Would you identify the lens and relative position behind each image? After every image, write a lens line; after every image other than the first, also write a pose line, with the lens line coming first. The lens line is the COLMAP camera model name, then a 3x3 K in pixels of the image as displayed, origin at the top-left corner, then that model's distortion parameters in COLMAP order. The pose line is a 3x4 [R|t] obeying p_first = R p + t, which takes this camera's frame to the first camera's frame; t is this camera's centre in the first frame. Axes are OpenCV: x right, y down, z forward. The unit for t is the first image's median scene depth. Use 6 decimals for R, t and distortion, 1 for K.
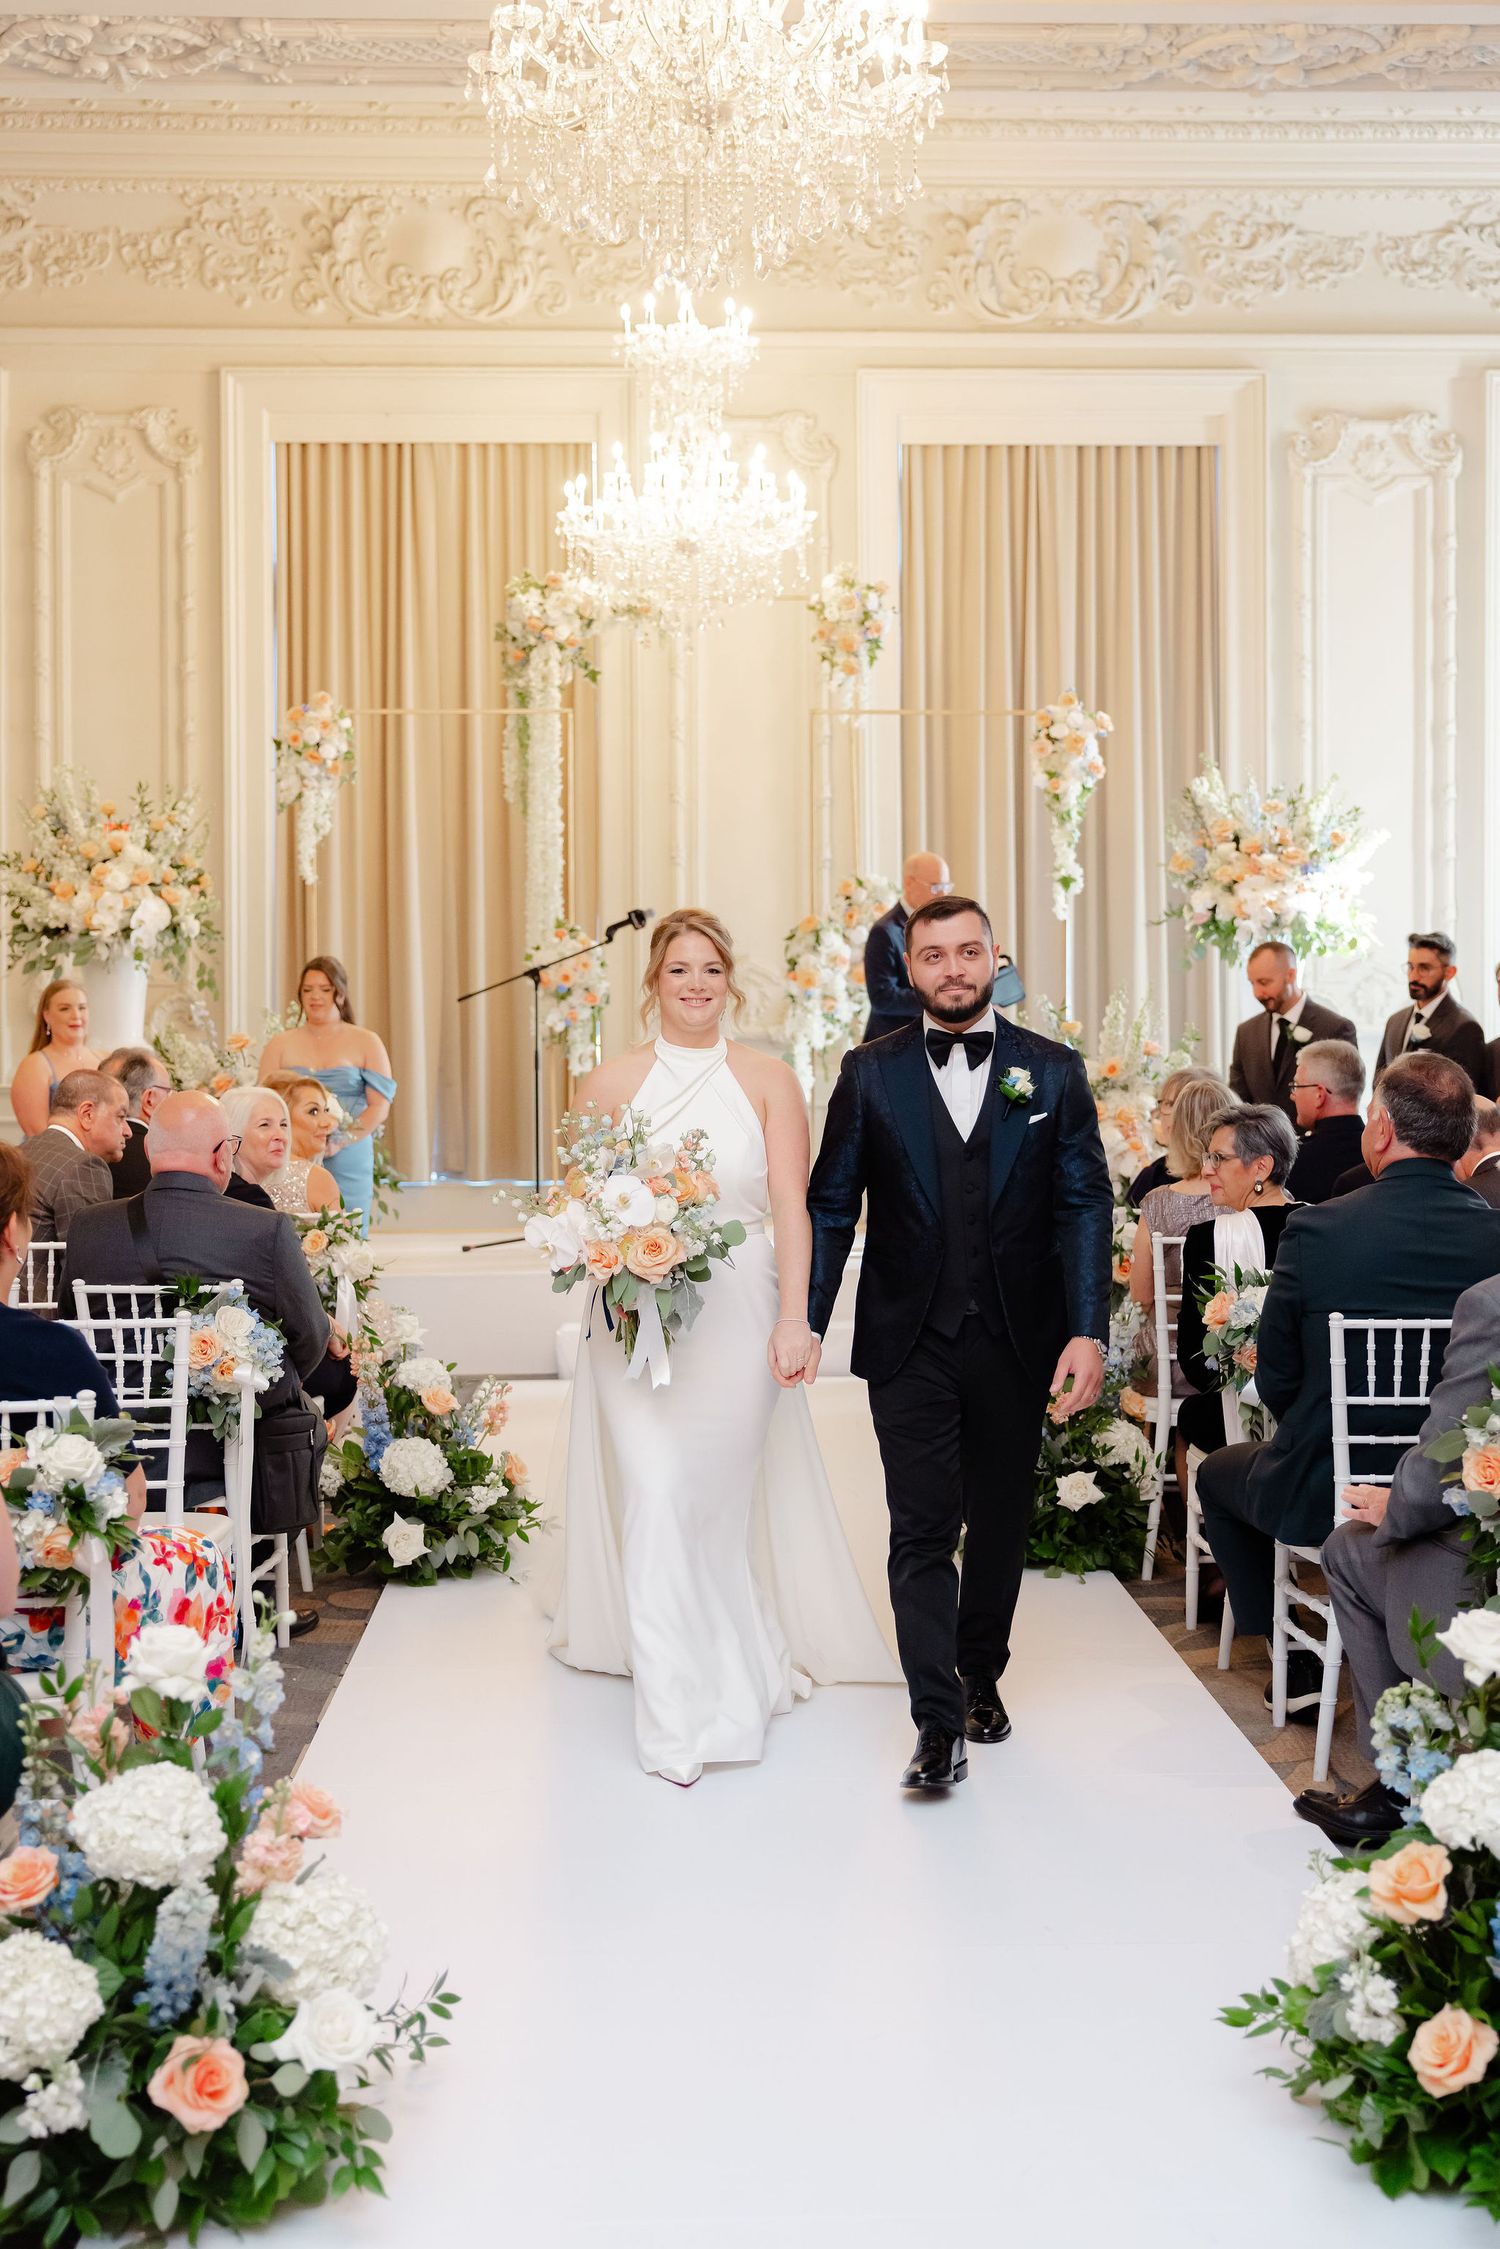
lens RADIAL K [[2643.8, 0, 751.5], [0, 2643.8, 1056.8], [0, 0, 1]] dist [-0.001091, 0.019993]
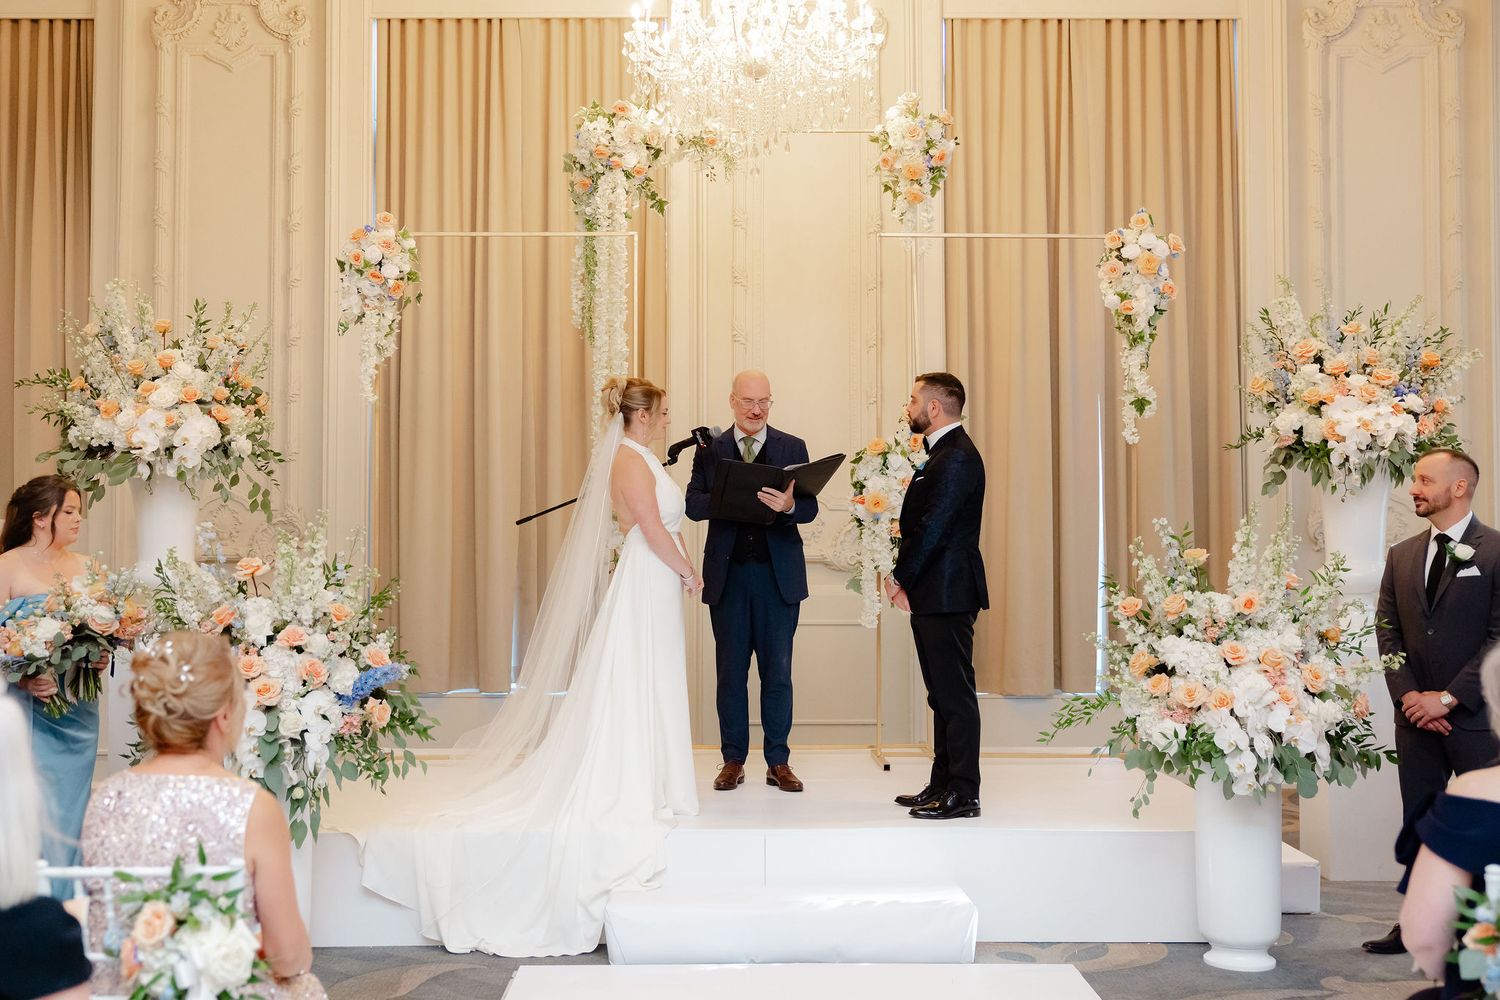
lens RADIAL K [[1639.4, 0, 725.9], [0, 1639.4, 490.7], [0, 0, 1]] dist [-0.008056, 0.000632]
pose [[0.999566, 0.002714, -0.029343, -0.015740], [-0.004013, 0.999011, -0.044292, -0.006516], [0.029194, 0.044390, 0.998588, 0.376358]]
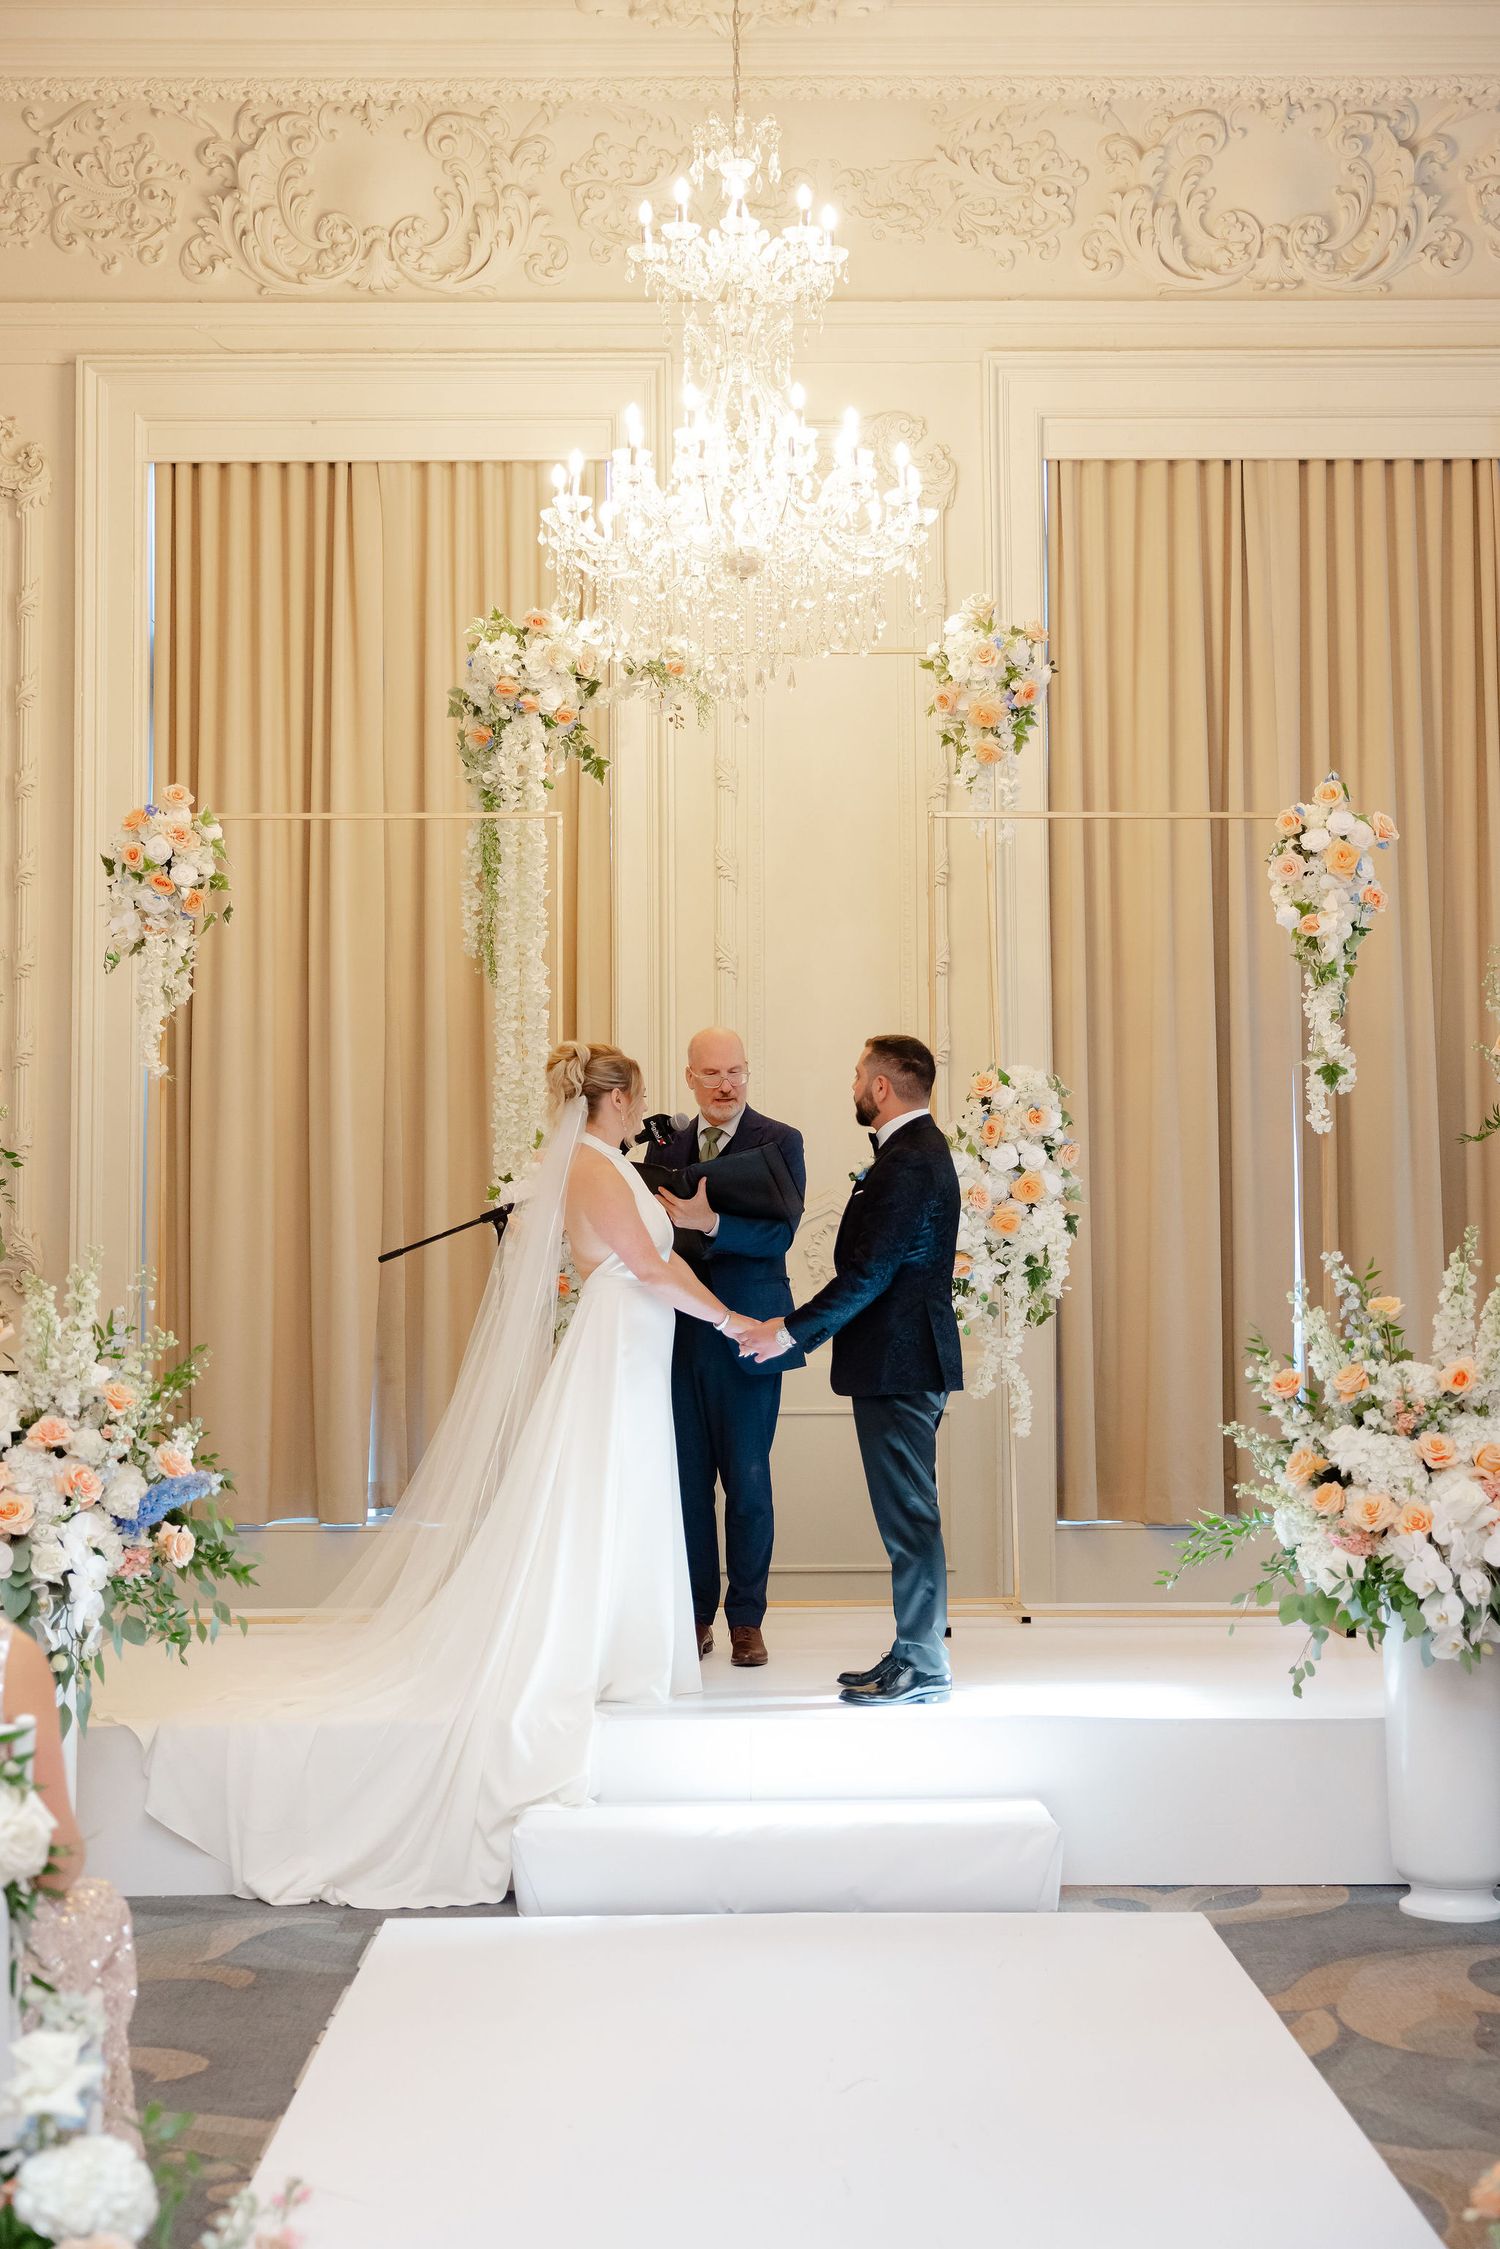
lens RADIAL K [[2847.0, 0, 743.7], [0, 2847.0, 1124.6], [0, 0, 1]] dist [-0.001845, 0.015354]
pose [[0.999667, -0.001848, -0.025725, -0.005183], [0.000164, 0.997865, -0.065310, -0.008528], [0.025791, 0.065284, 0.997533, 0.297348]]
